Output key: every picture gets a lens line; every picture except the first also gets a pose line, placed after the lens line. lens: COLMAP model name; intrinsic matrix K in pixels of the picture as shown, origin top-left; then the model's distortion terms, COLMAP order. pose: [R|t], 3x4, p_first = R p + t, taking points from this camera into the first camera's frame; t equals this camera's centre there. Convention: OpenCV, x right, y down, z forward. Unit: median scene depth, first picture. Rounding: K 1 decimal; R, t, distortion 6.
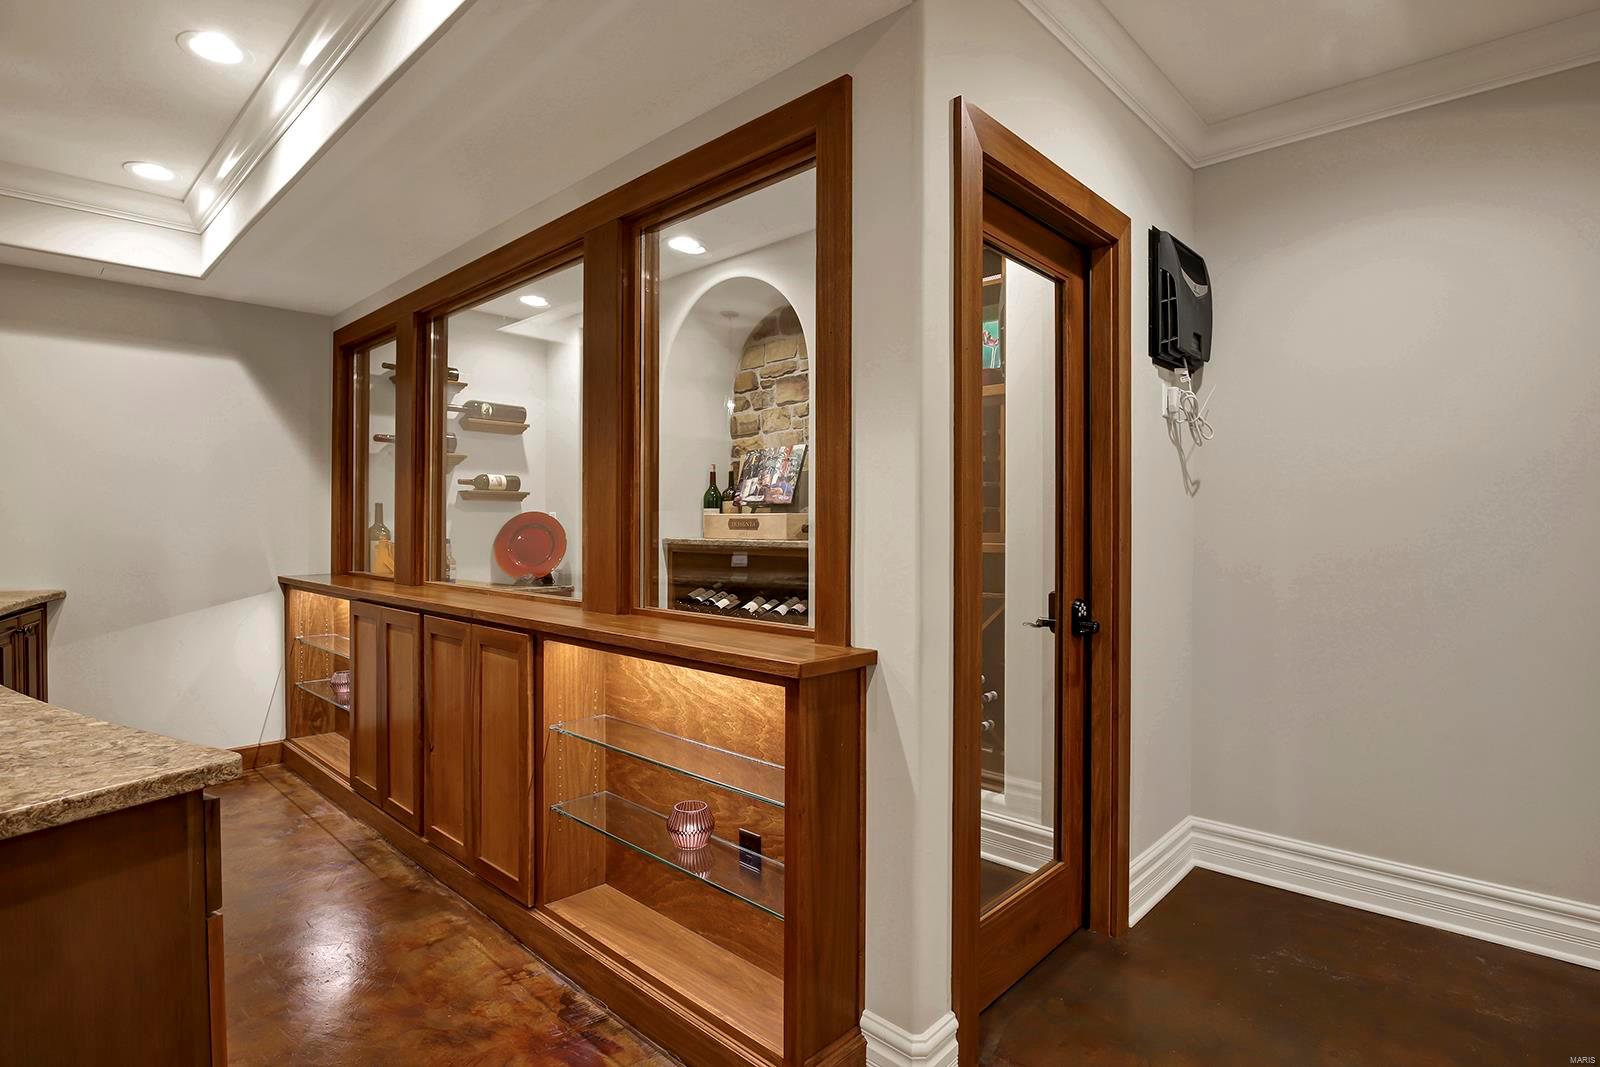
lens RADIAL K [[804.4, 0, 794.1], [0, 804.4, 534.4], [0, 0, 1]] dist [0.000333, -0.013505]
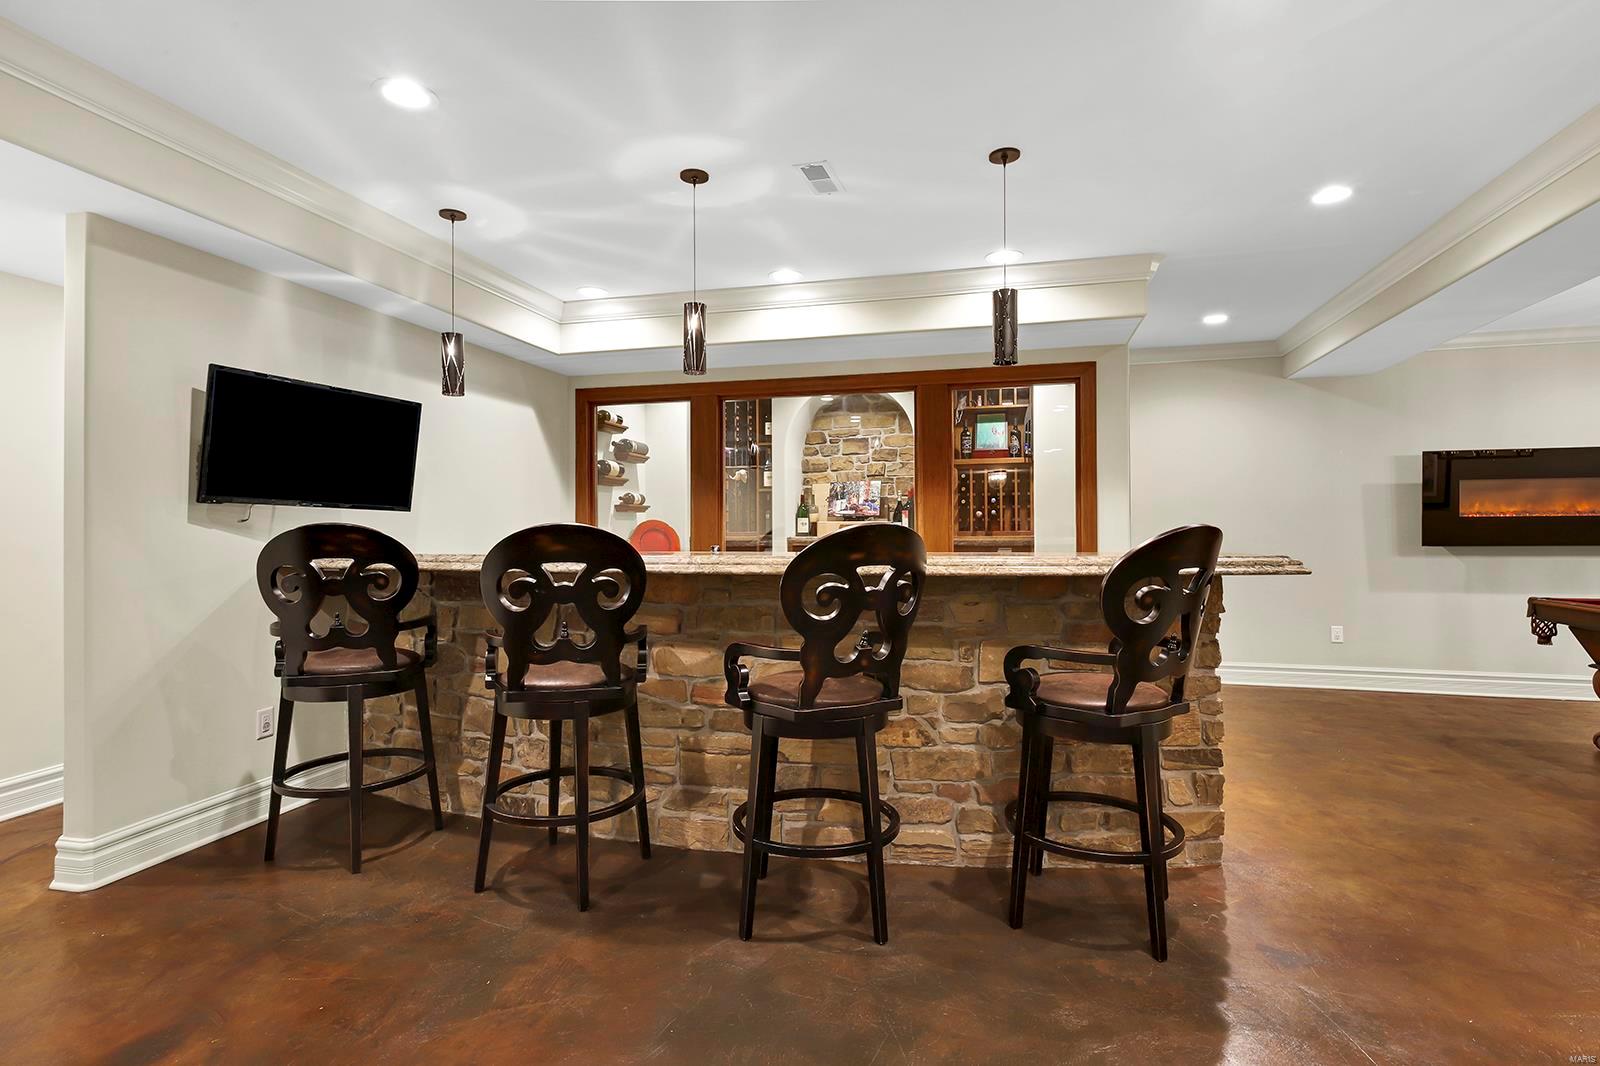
lens RADIAL K [[780.6, 0, 795.2], [0, 780.6, 527.1], [0, 0, 1]] dist [0.002536, 0.000502]
pose [[0.876596, -0.004245, 0.481207, -1.059618], [0.010066, 0.999904, -0.009516, 0.000177], [-0.481121, 0.013186, 0.876555, -0.411469]]
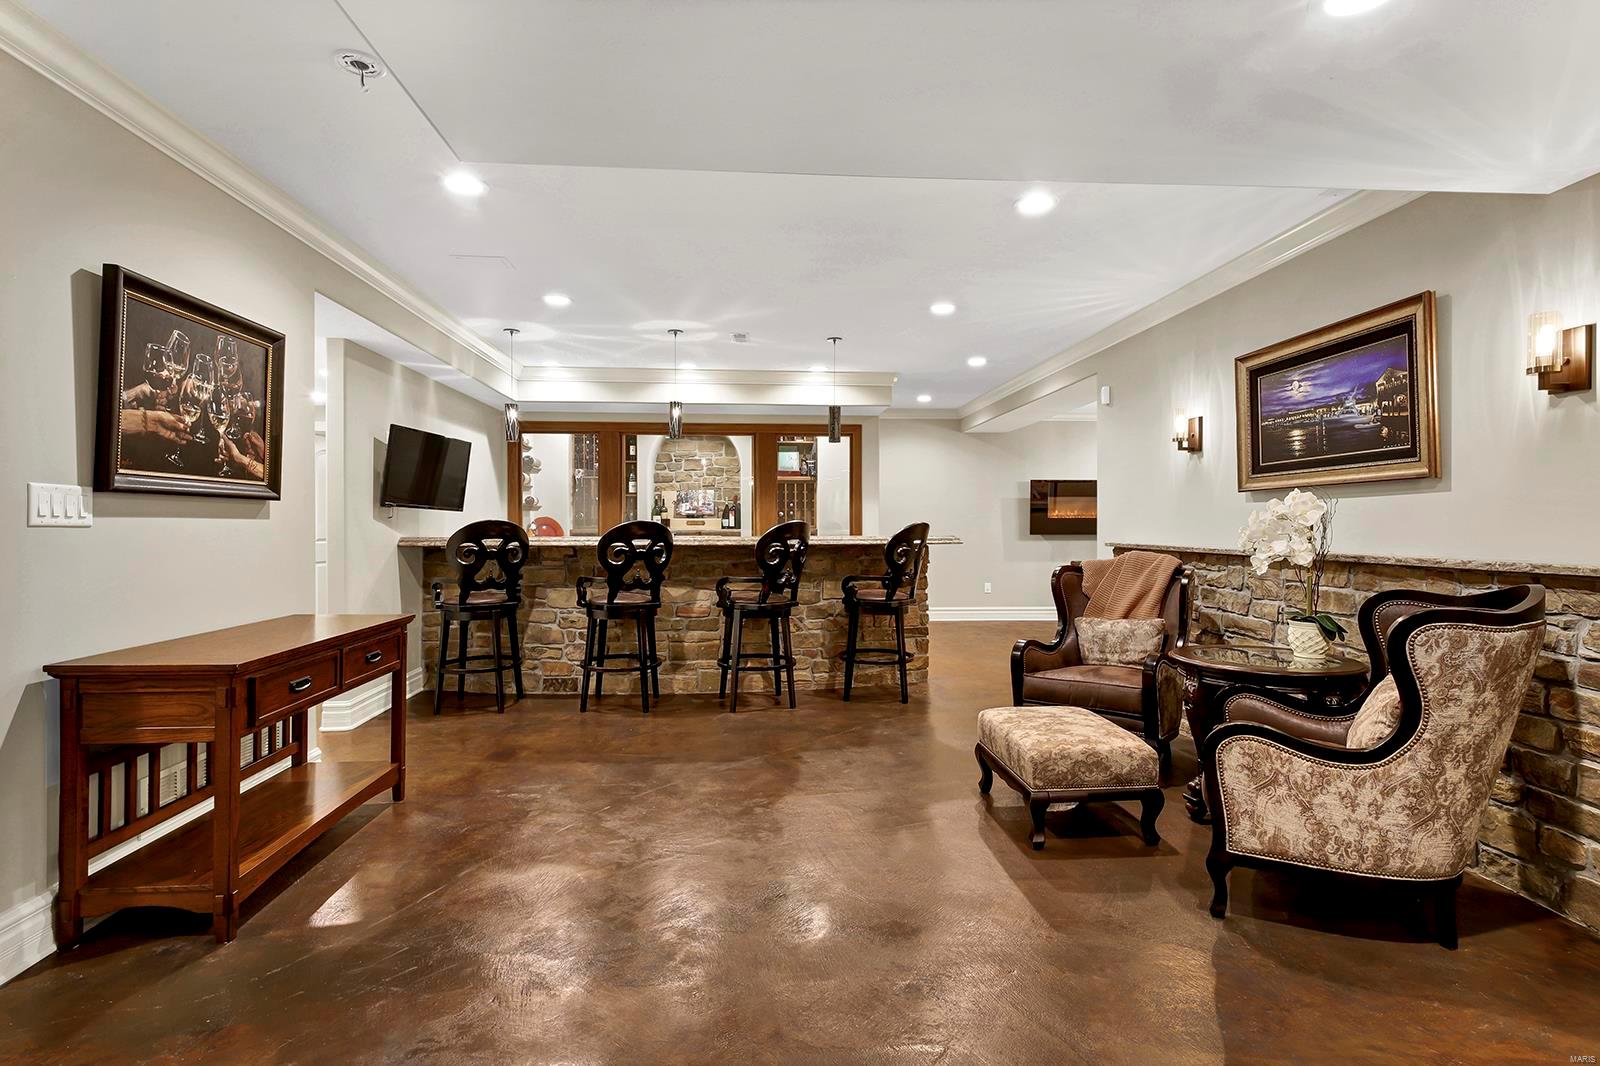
lens RADIAL K [[781.1, 0, 790.3], [0, 781.1, 532.5], [0, 0, 1]] dist [0.001446, -0.008844]
pose [[0.673050, -0.010716, 0.739520, -1.767930], [0.008822, 0.999940, 0.006461, 0.002867], [-0.739545, 0.002176, 0.673104, -0.852024]]
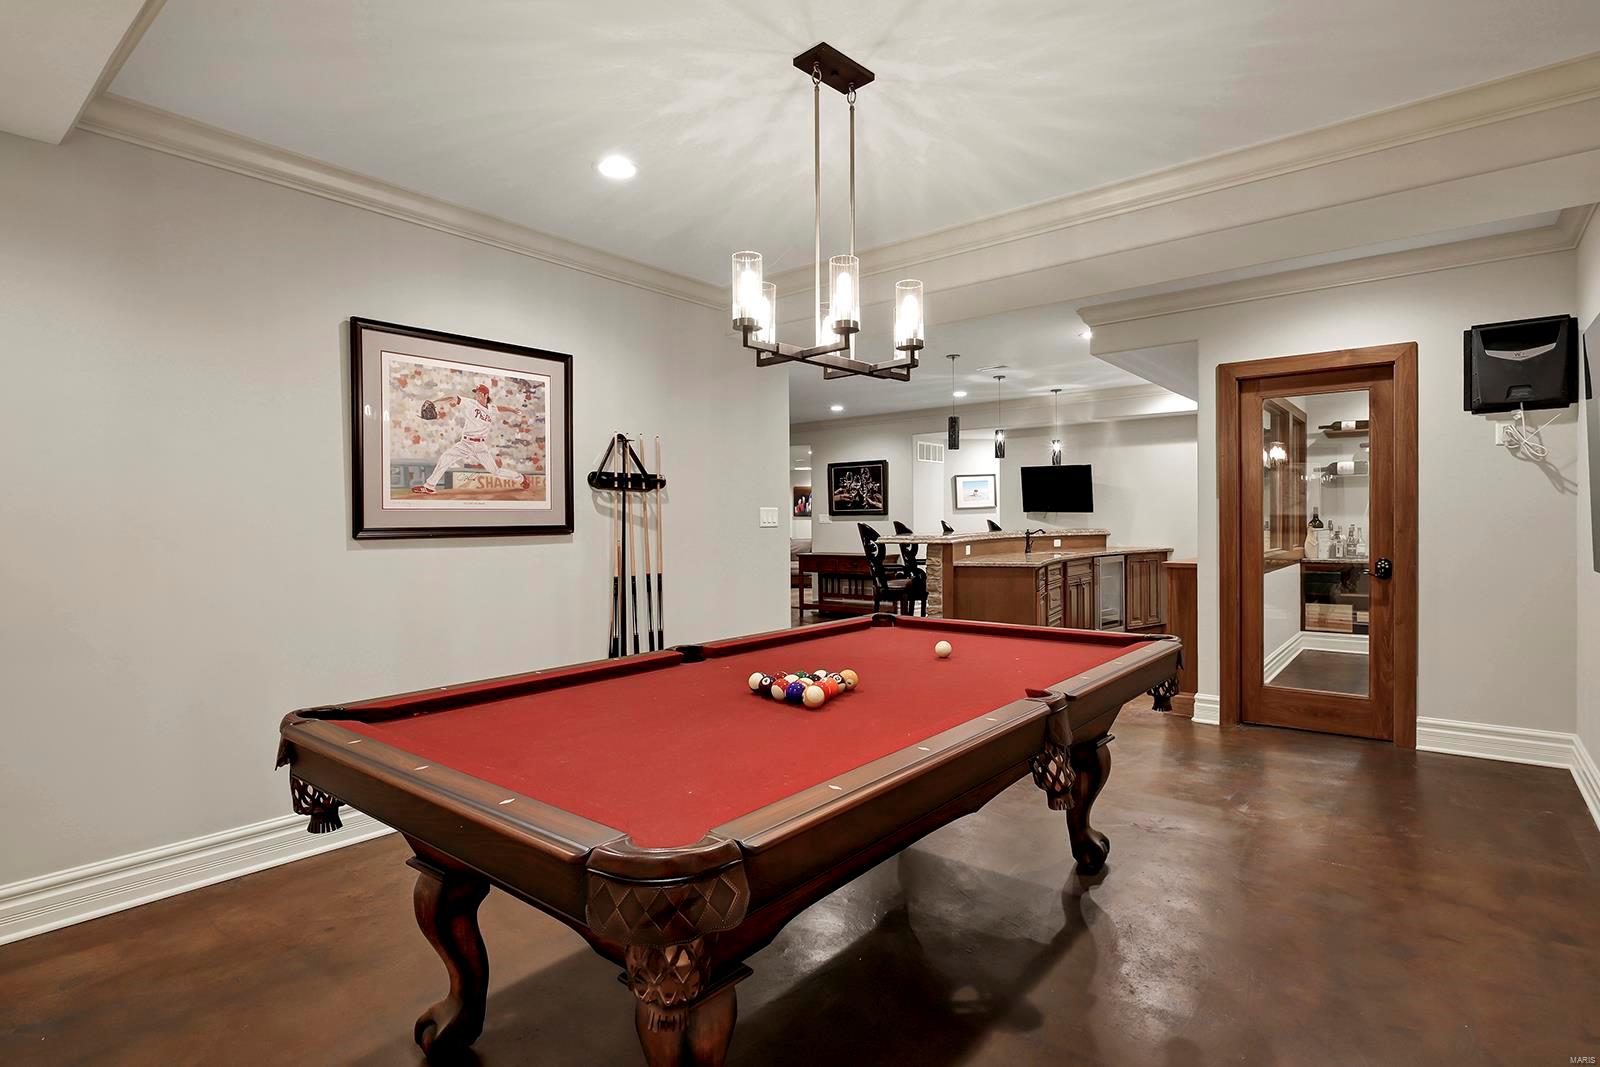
lens RADIAL K [[804.4, 0, 794.1], [0, 804.4, 534.4], [0, 0, 1]] dist [0.000333, -0.013505]
pose [[0.079261, 0.009439, -0.996809, 1.393004], [-0.001549, 0.999955, 0.009346, 0.008819], [0.996853, 0.000803, 0.079272, -0.324307]]
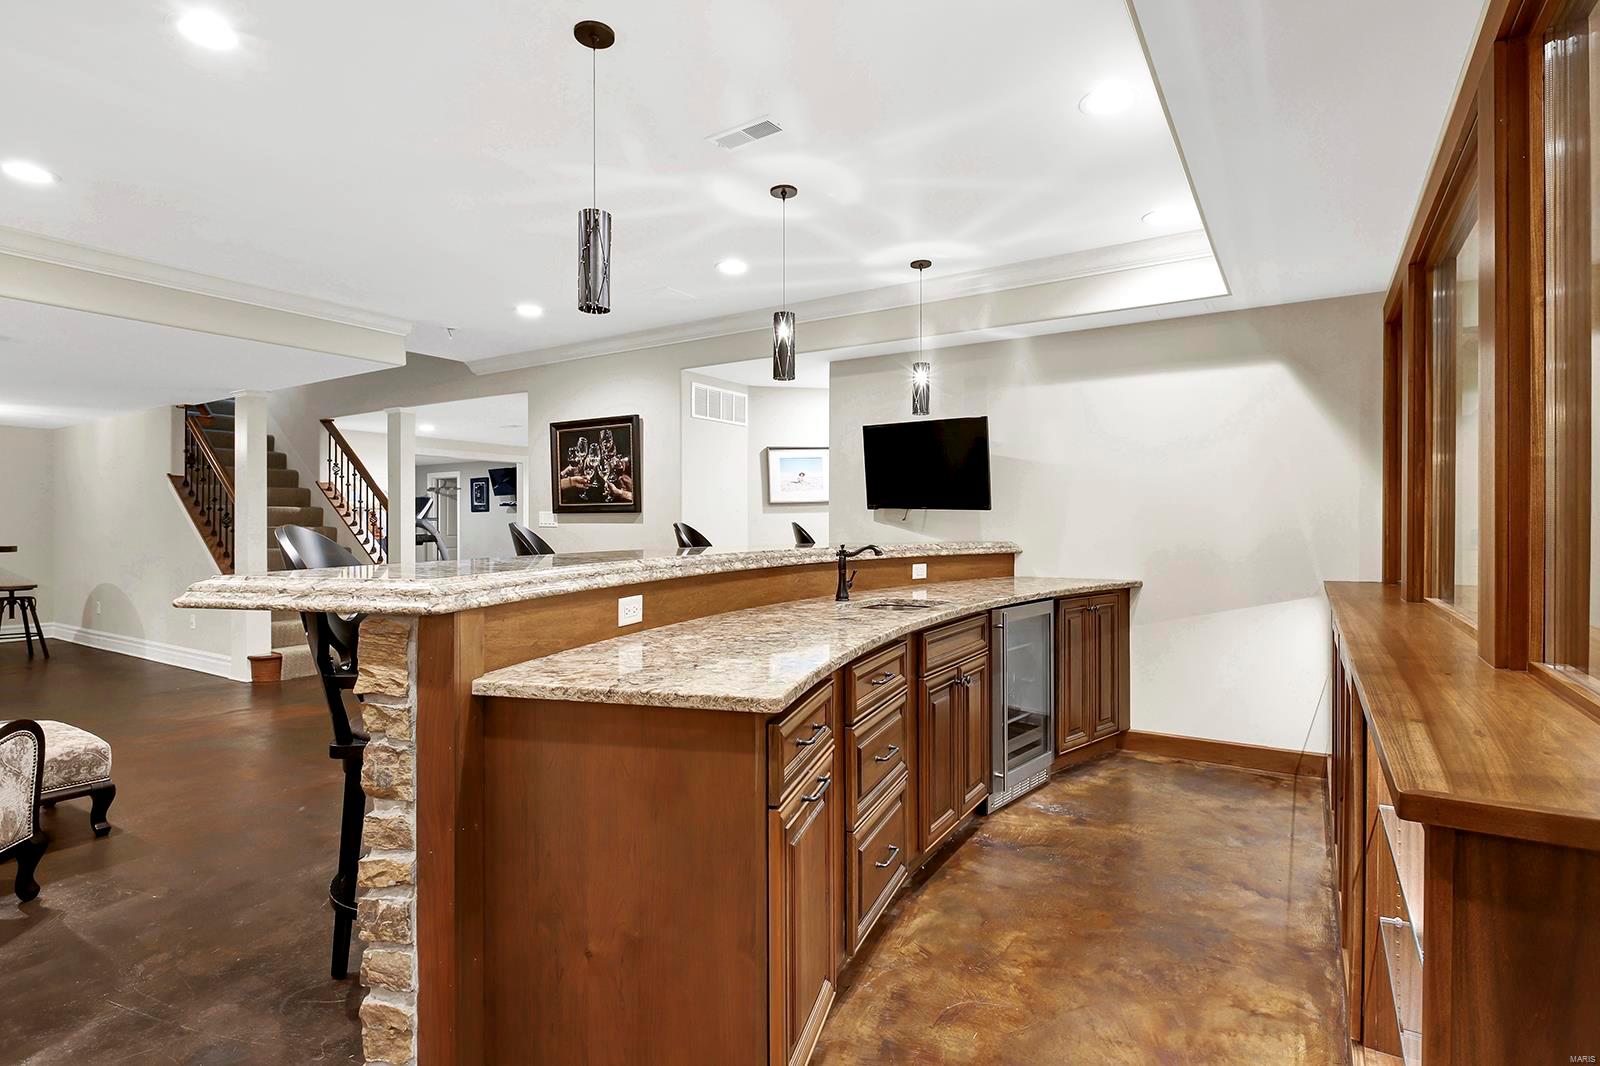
lens RADIAL K [[804.4, 0, 794.1], [0, 804.4, 533.9], [0, 0, 1]] dist [0.000333, -0.013505]
pose [[0.195136, 0.006196, -0.980757, 0.195695], [-0.010396, 0.999937, 0.004248, -0.001607], [0.980721, 0.009367, 0.195188, 0.231979]]
